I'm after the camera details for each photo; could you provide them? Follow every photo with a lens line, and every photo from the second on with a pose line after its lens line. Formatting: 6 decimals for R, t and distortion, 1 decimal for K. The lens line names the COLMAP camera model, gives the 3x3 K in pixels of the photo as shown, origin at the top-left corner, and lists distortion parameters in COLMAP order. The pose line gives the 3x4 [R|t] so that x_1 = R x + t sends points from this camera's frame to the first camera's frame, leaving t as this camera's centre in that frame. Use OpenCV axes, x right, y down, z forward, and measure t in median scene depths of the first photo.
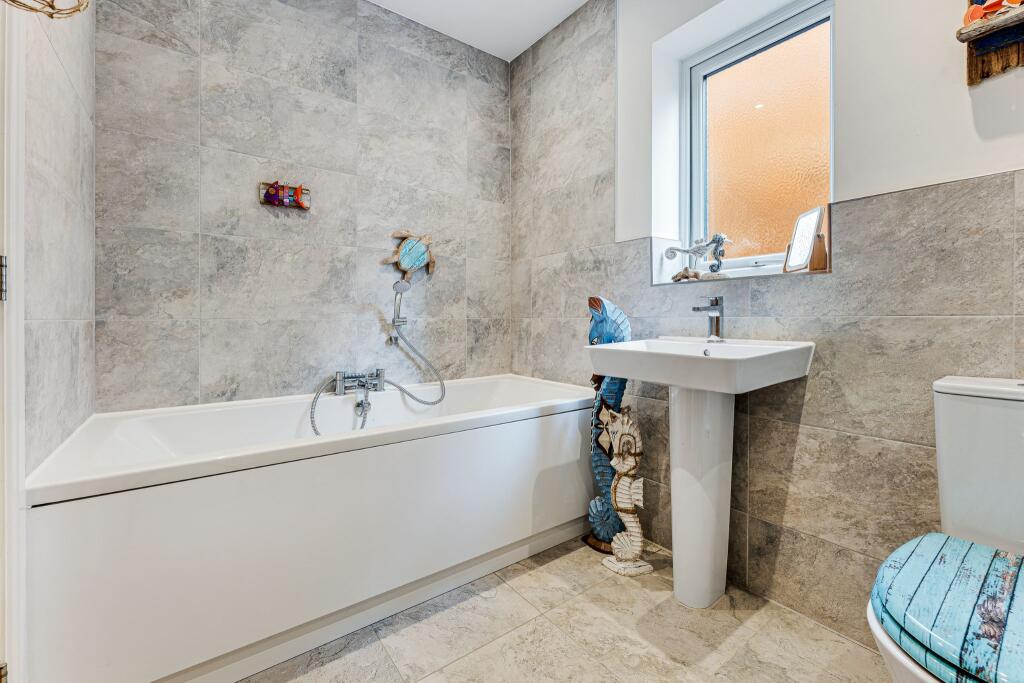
lens RADIAL K [[425.0, 0, 516.6], [0, 425.0, 312.7], [0, 0, 1]] dist [-0.000635, 0.000025]
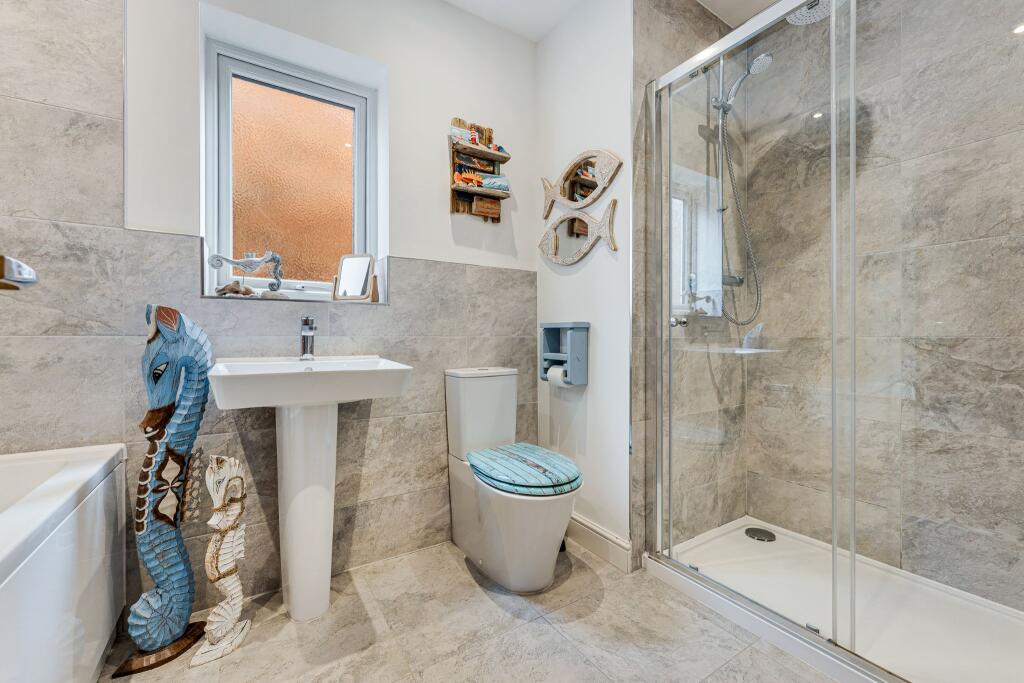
lens RADIAL K [[418.8, 0, 506.4], [0, 418.8, 333.0], [0, 0, 1]] dist [-0.000256, -0.000004]
pose [[0.091800, 0.014217, 0.995676, -0.507017], [-0.014090, 0.999817, -0.012977, 0.008674], [-0.995678, -0.012838, 0.091983, 0.406538]]
